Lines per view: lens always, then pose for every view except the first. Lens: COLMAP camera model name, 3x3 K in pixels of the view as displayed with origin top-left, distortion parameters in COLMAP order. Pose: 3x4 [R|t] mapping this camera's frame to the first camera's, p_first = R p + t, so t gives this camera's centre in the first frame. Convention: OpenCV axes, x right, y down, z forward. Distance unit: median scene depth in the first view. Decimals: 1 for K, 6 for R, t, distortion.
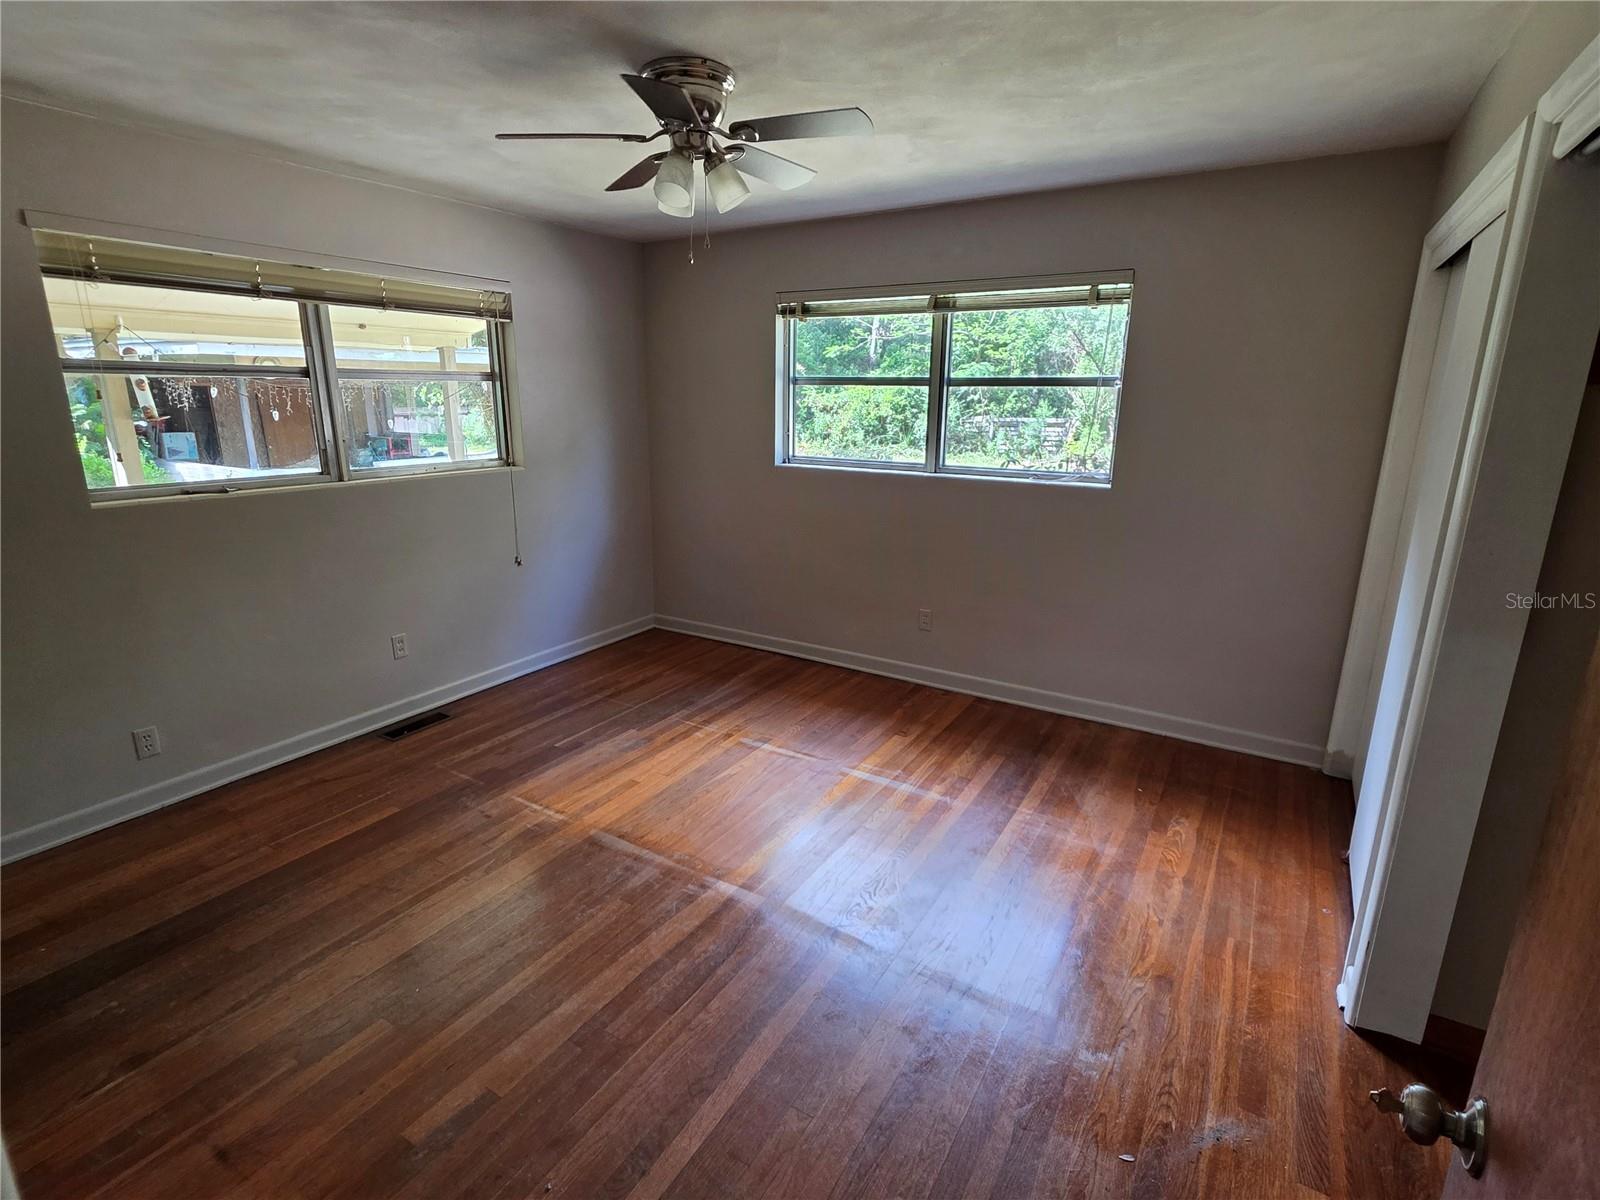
lens RADIAL K [[782.3, 0, 793.9], [0, 782.3, 600.2], [0, 0, 1]] dist [-0.000902, 0.000267]
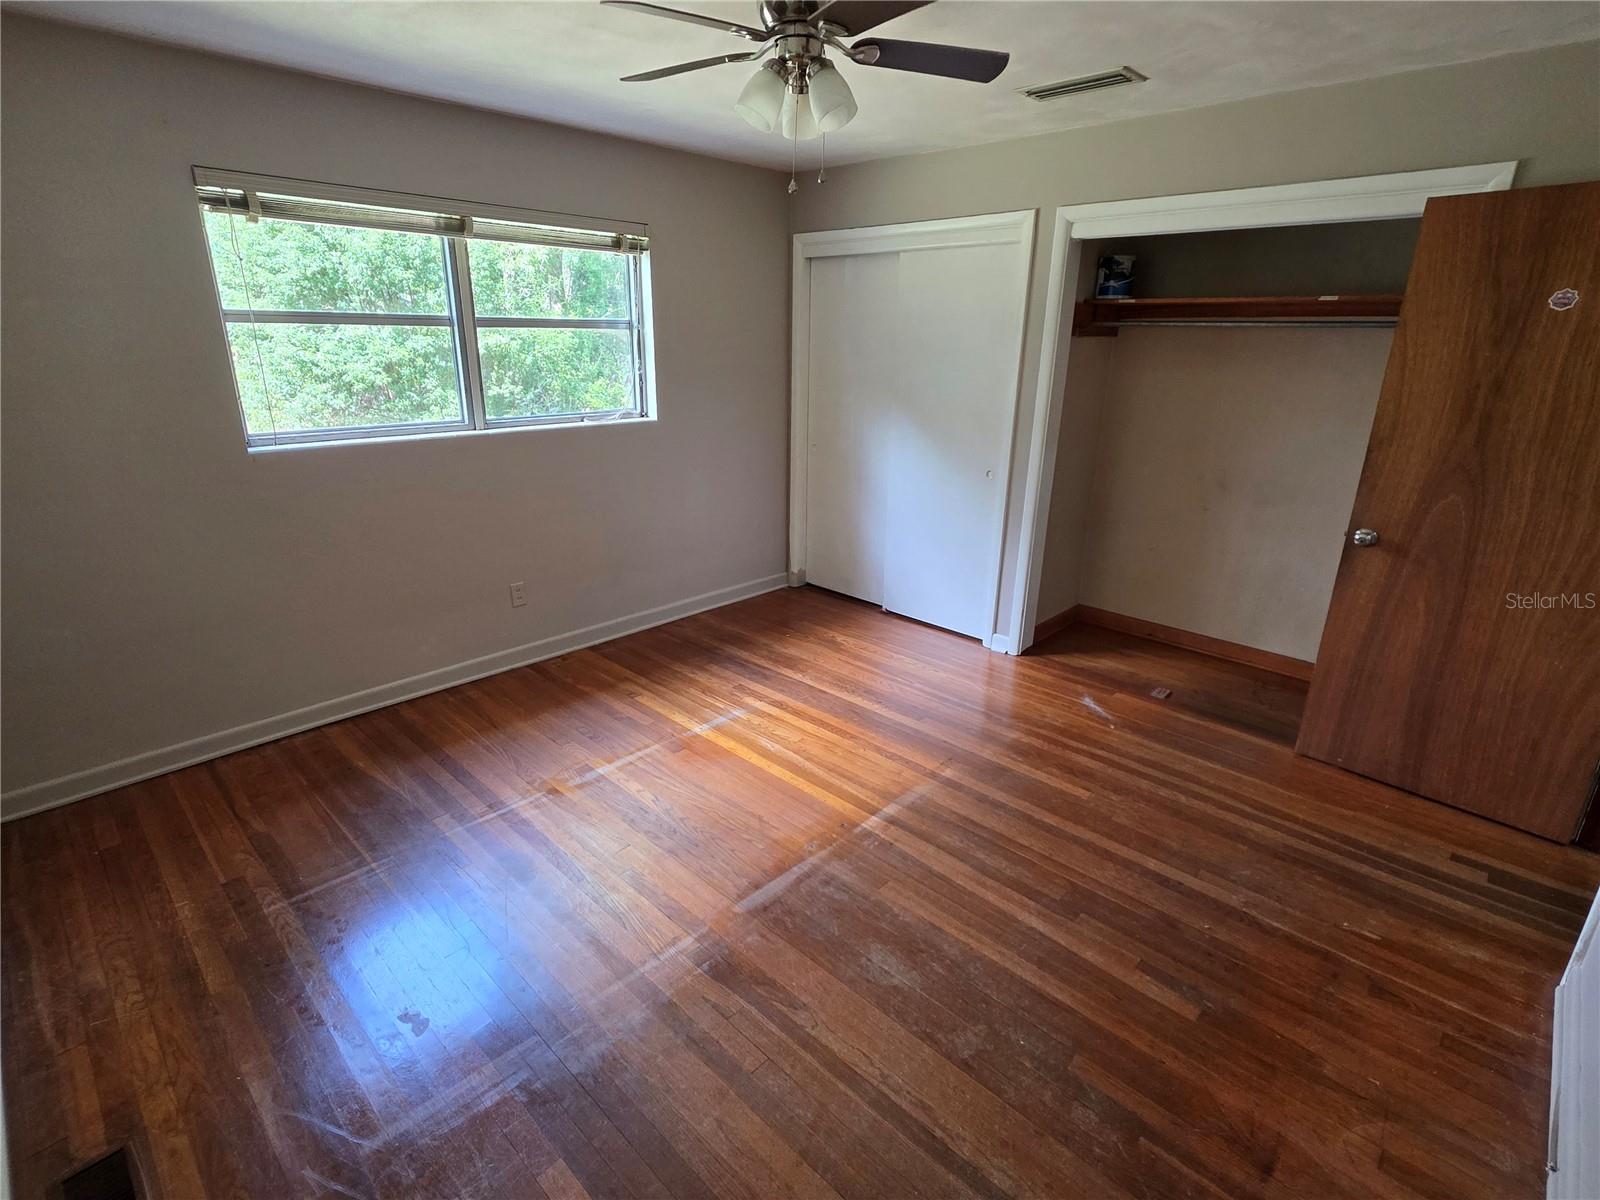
lens RADIAL K [[782.3, 0, 803.6], [0, 782.3, 592.4], [0, 0, 1]] dist [-0.000902, 0.000267]
pose [[0.210084, -0.314119, 0.925848, -0.679585], [0.243246, 0.933997, 0.261689, -0.151096], [-0.946940, 0.170232, 0.272626, 0.518800]]
